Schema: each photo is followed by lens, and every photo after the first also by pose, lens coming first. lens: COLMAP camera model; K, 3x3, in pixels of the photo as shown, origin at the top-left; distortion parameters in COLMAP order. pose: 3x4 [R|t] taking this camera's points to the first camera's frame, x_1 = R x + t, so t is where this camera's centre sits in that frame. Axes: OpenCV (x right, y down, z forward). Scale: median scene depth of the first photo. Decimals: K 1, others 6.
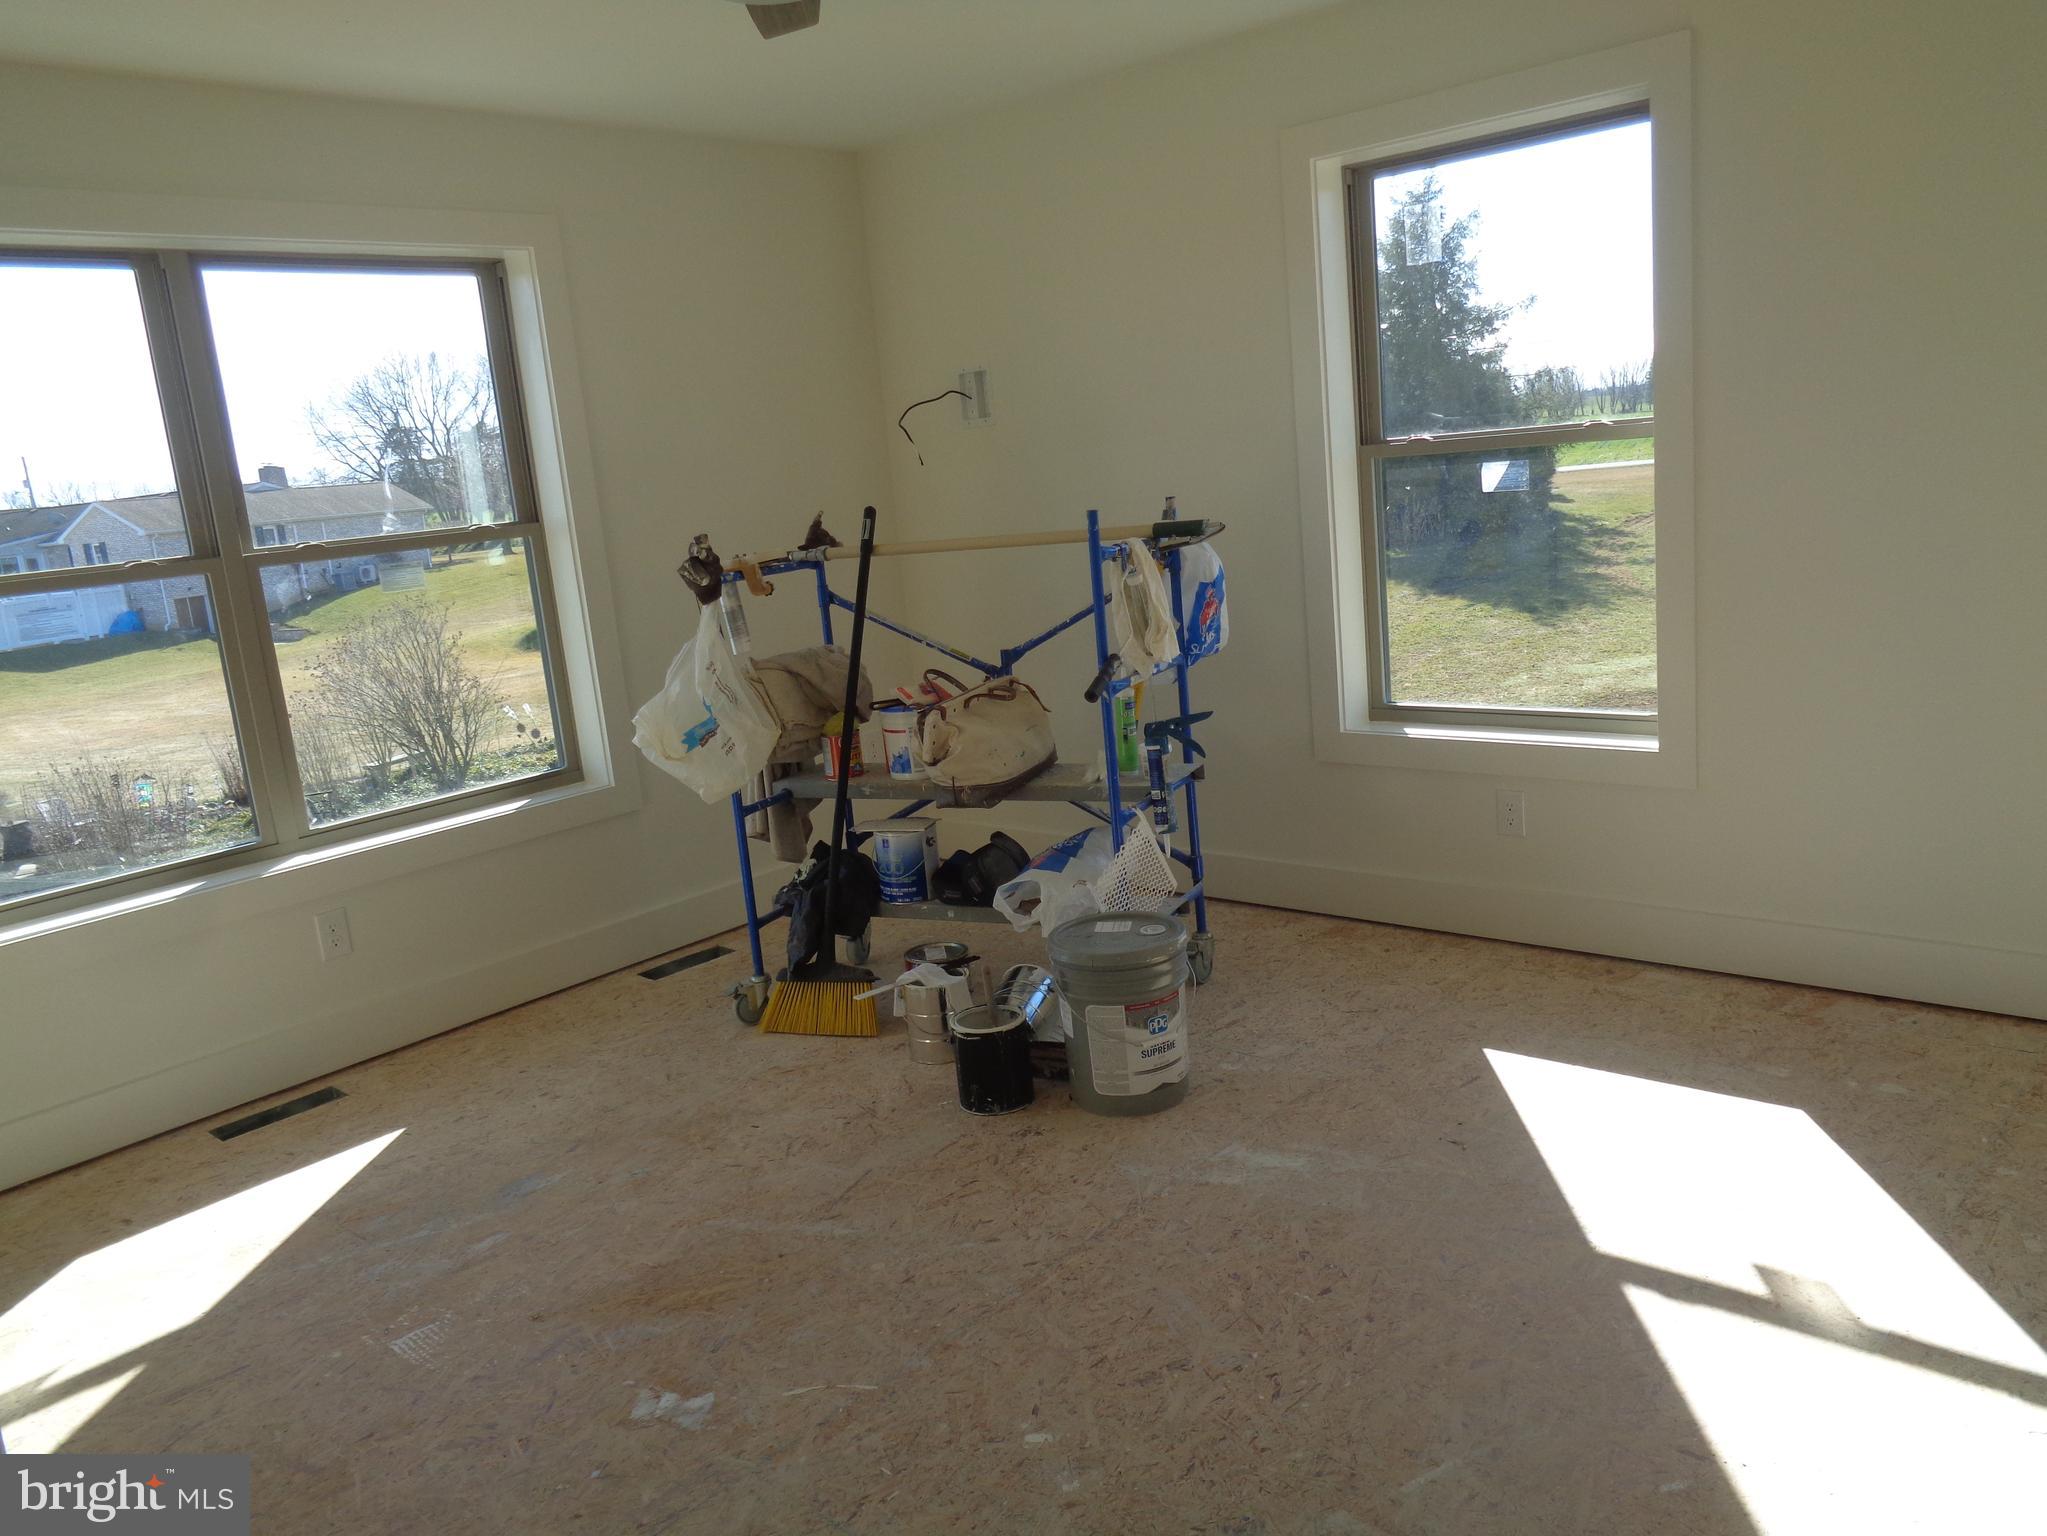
lens RADIAL K [[1529.9, 0, 1039.2], [0, 1529.9, 753.8], [0, 0, 1]] dist [0.000796, -0.003589]
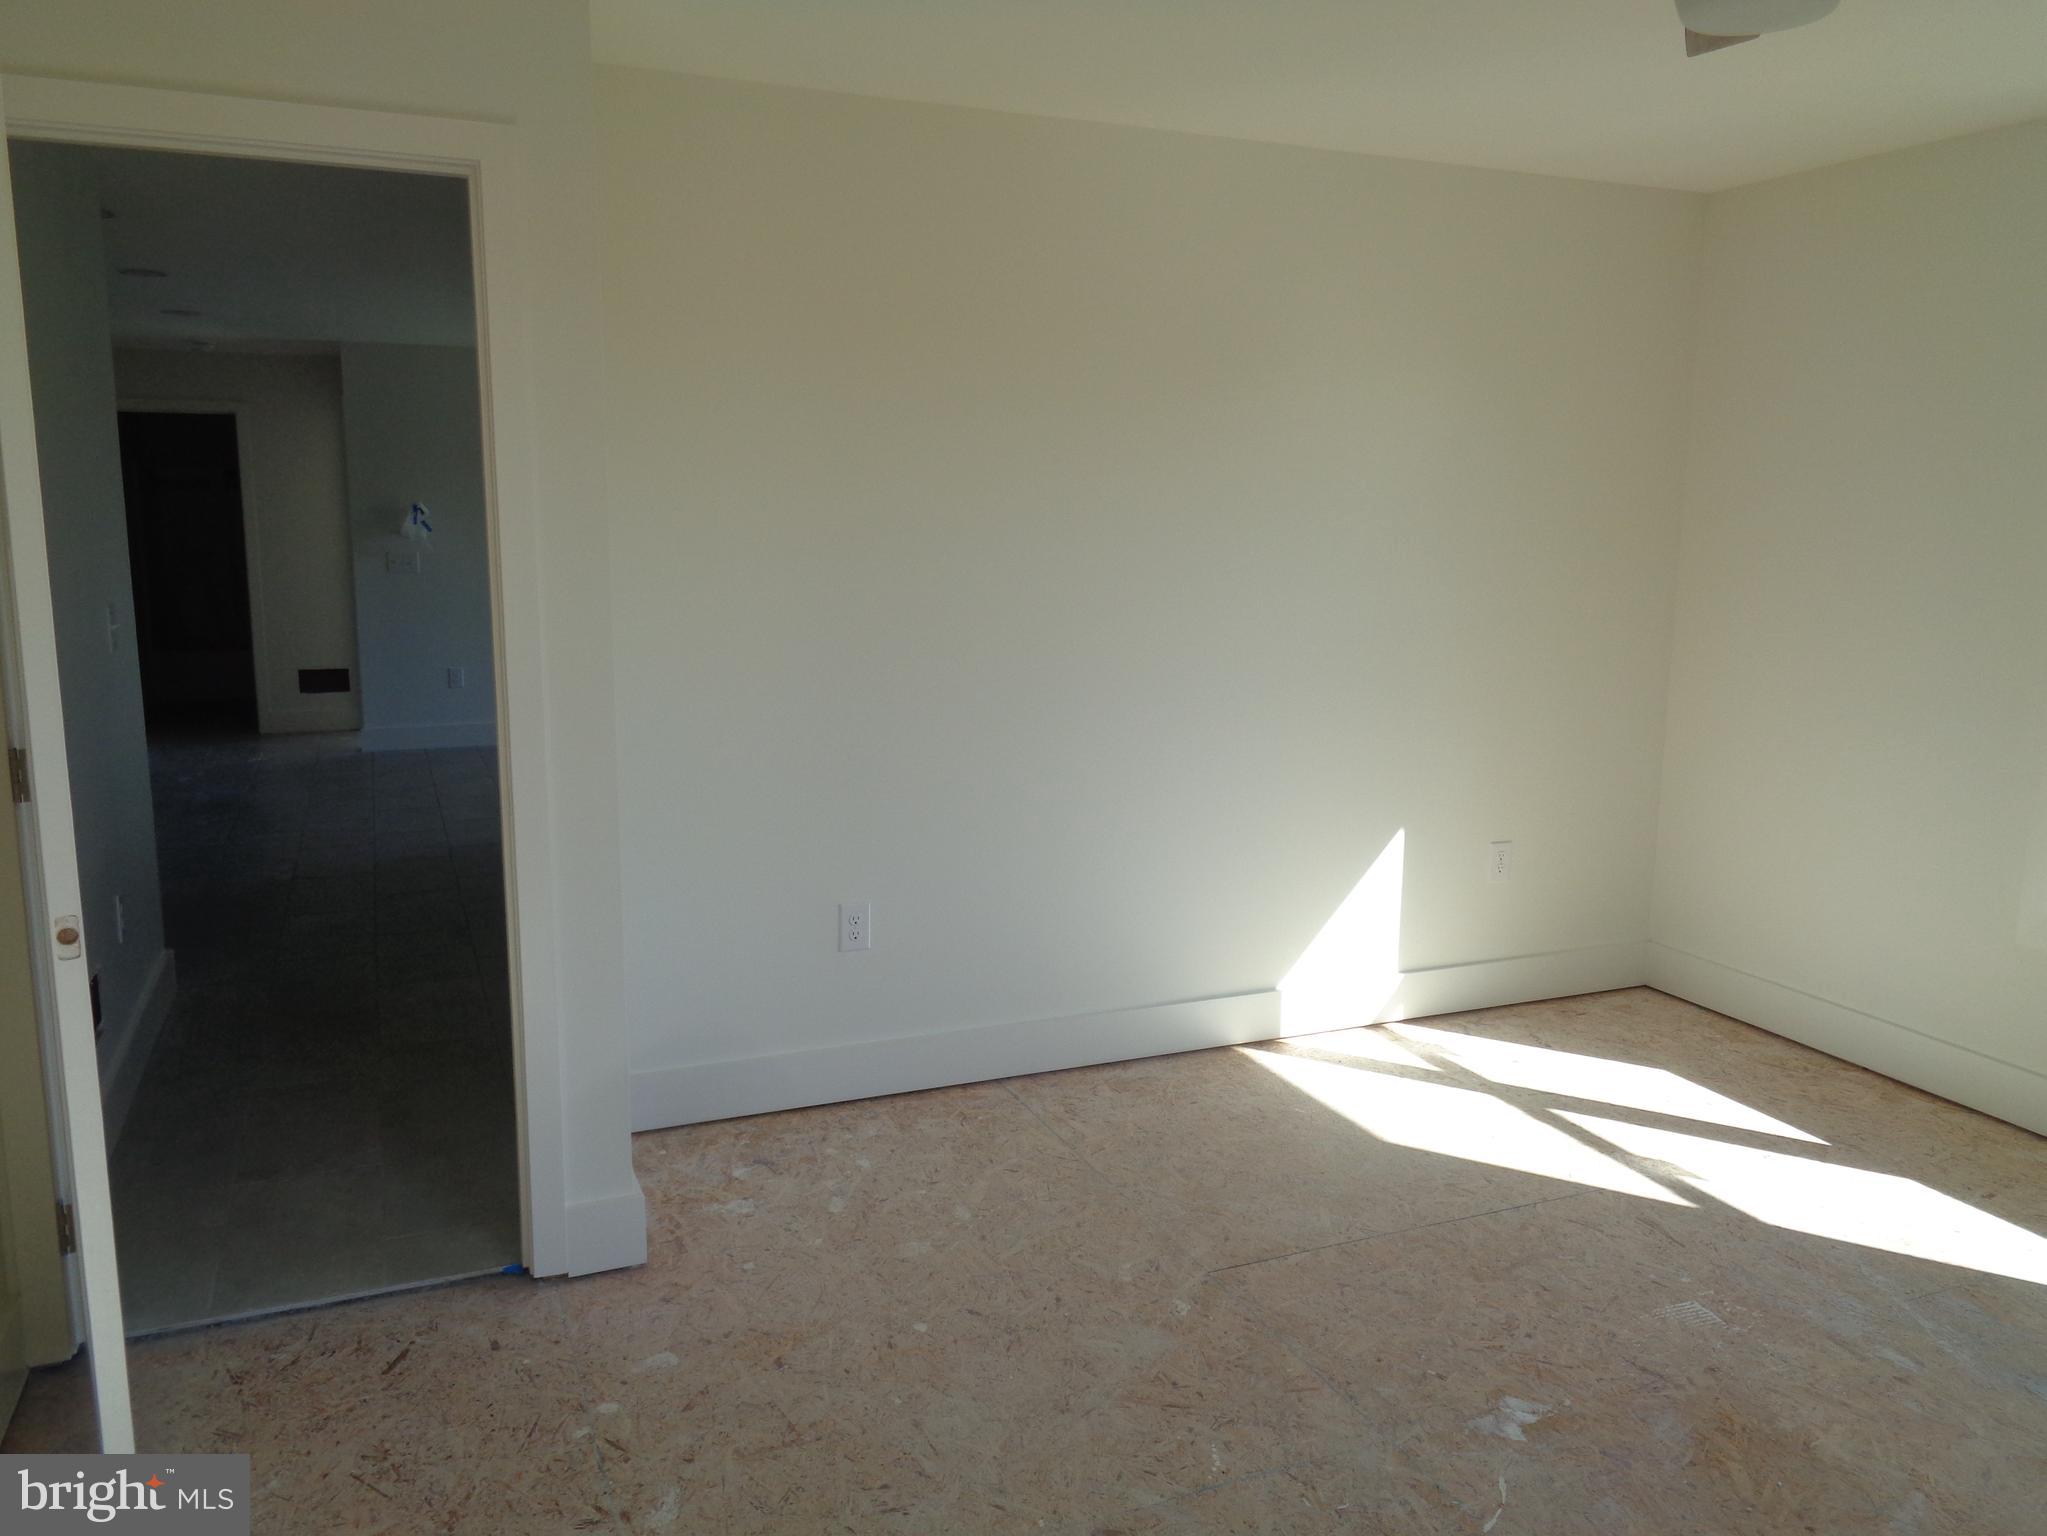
lens RADIAL K [[1529.9, 0, 1035.0], [0, 1529.9, 766.6], [0, 0, 1]] dist [0.000796, -0.003589]
pose [[-0.430904, 0.237062, -0.870703, 0.608373], [-0.141175, 0.935287, 0.324512, -0.251594], [0.891286, 0.262755, -0.369552, 0.810701]]
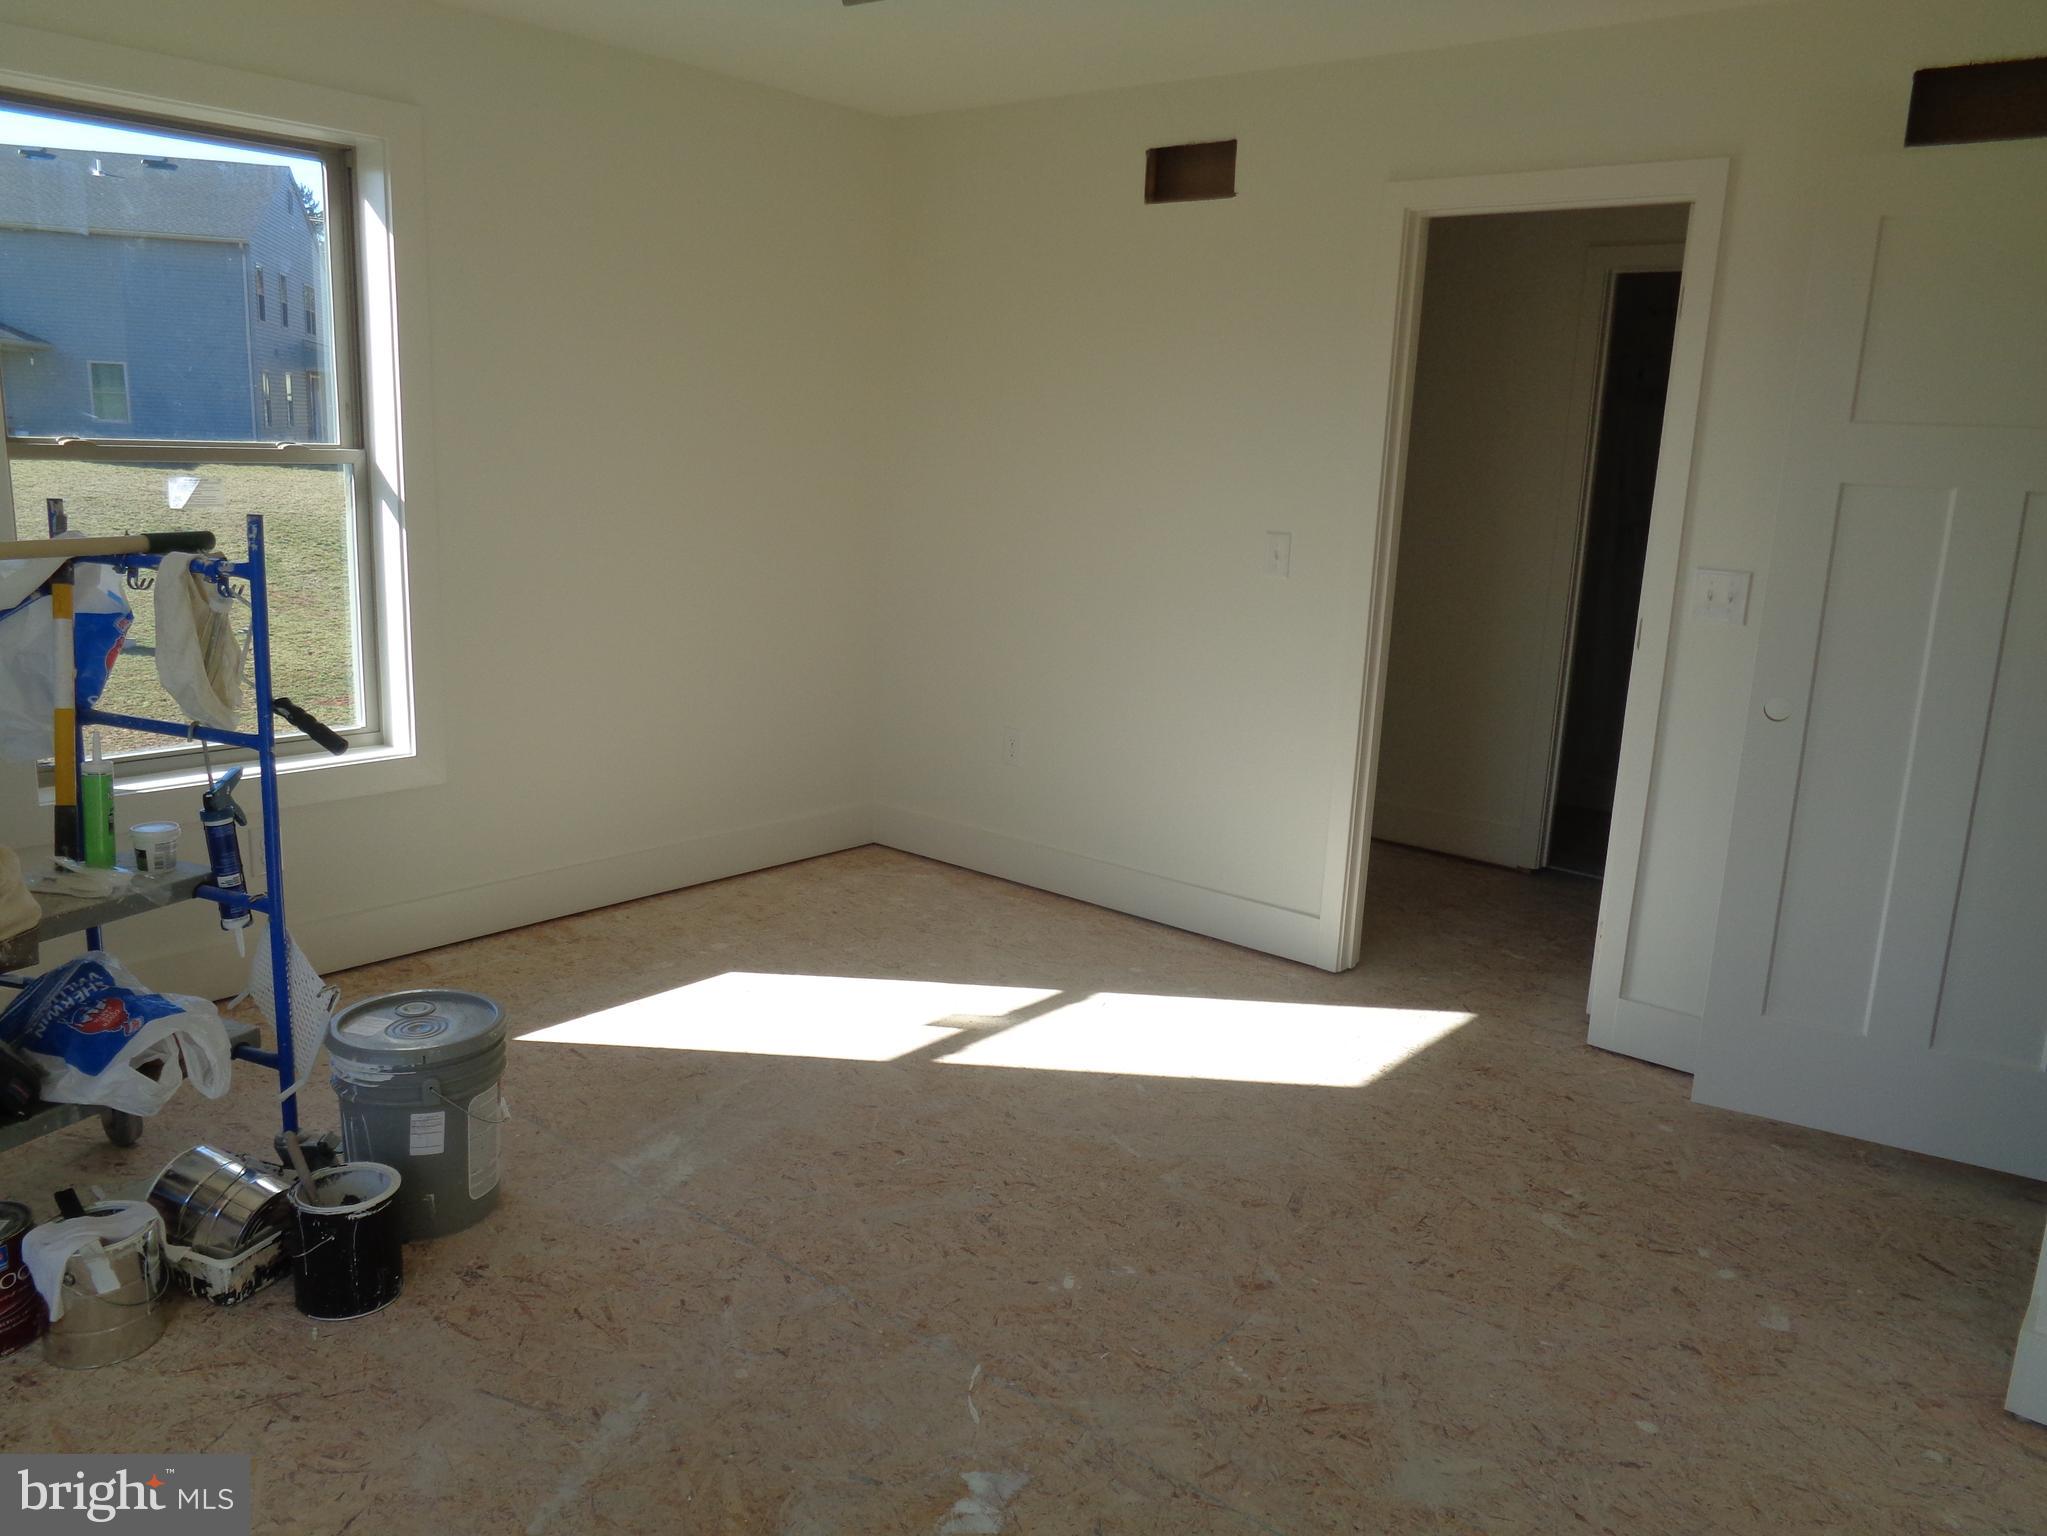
lens RADIAL K [[1529.9, 0, 1036.9], [0, 1529.9, 770.3], [0, 0, 1]] dist [0.000796, -0.003589]
pose [[-0.033089, -0.127537, 0.991282, -0.890858], [0.147200, 0.980387, 0.131048, -0.087719], [-0.988553, 0.150253, -0.013666, 0.759489]]
